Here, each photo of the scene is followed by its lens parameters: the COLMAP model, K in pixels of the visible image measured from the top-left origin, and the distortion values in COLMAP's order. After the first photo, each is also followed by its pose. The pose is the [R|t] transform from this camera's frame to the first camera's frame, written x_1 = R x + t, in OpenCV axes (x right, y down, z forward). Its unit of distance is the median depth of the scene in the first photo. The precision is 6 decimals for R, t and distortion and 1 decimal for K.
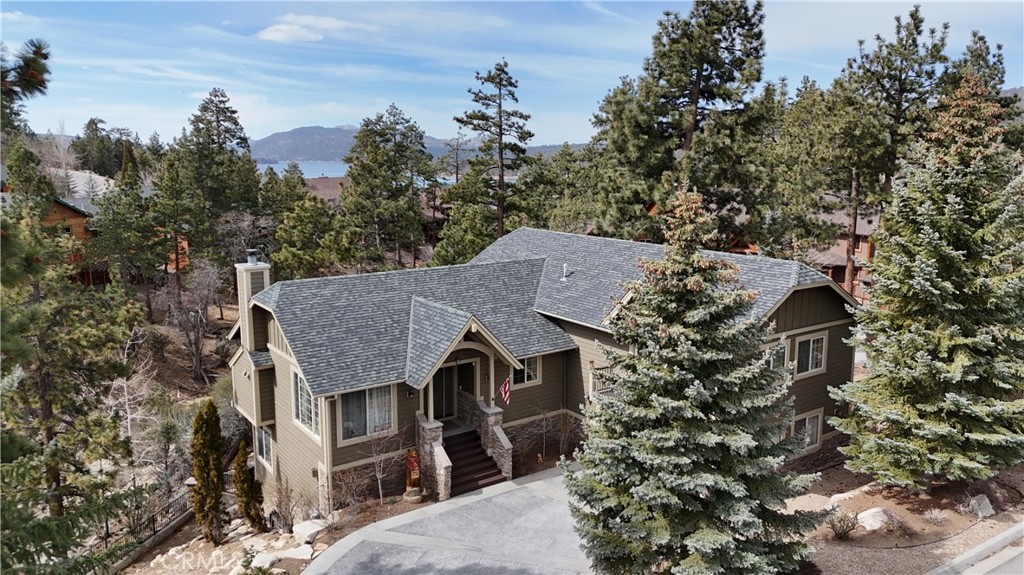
lens RADIAL K [[727.7, 0, 512.0], [0, 727.7, 287.5], [0, 0, 1]] dist [0.115737, -0.185392]
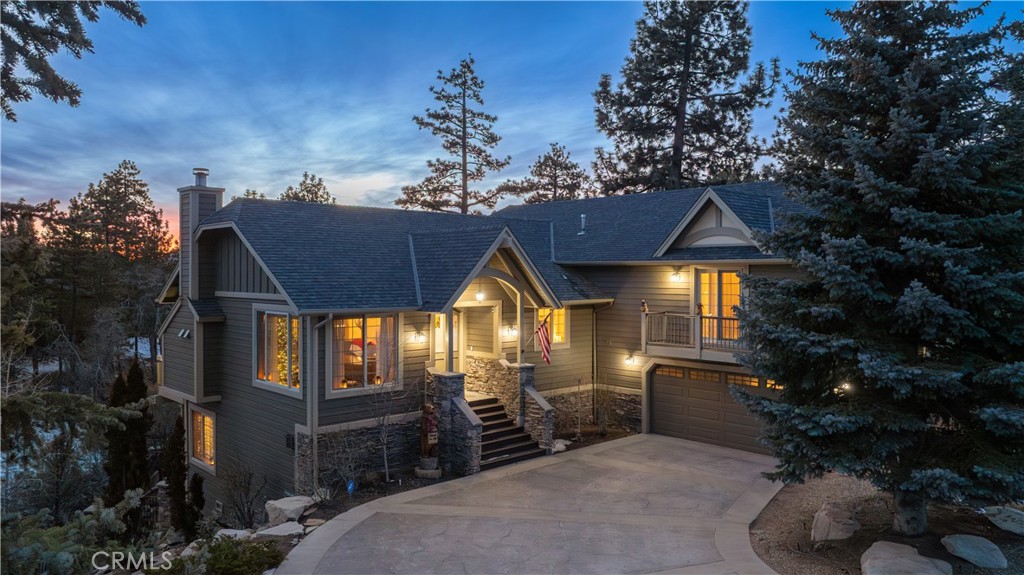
lens RADIAL K [[713.2, 0, 512.0], [0, 713.2, 287.5], [0, 0, 1]] dist [-0.001509, -0.000326]
pose [[0.990958, -0.002033, 0.134158, -0.136901], [0.021986, 0.988830, -0.147418, 0.196423], [-0.132359, 0.149035, 0.979934, 0.255677]]
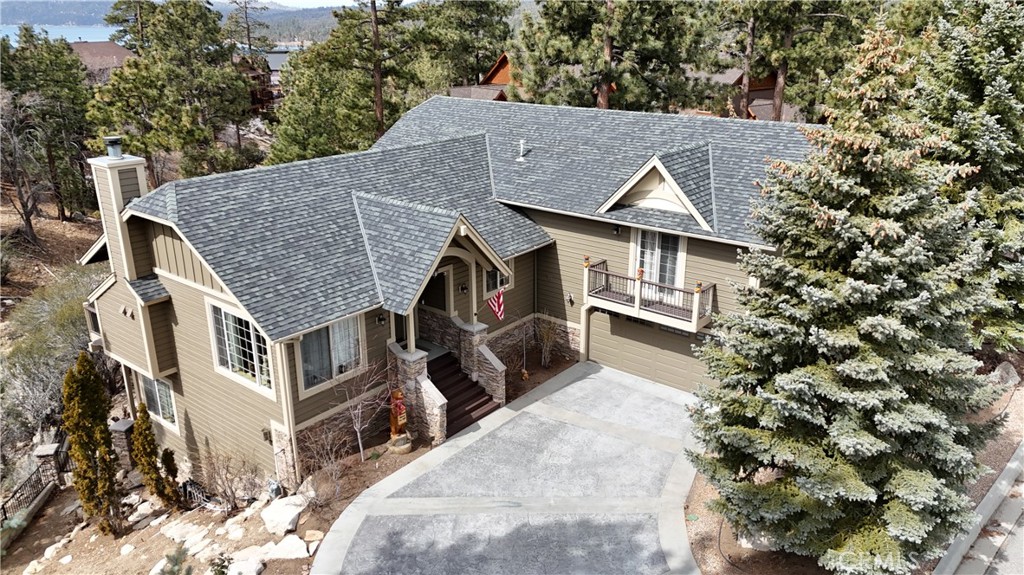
lens RADIAL K [[732.1, 0, 512.0], [0, 732.1, 287.5], [0, 0, 1]] dist [0.113147, -0.129989]
pose [[0.963789, -0.093479, 0.249743, -0.187115], [0.050133, 0.983362, 0.174602, -0.016768], [-0.261910, -0.155759, 0.952440, 0.214127]]
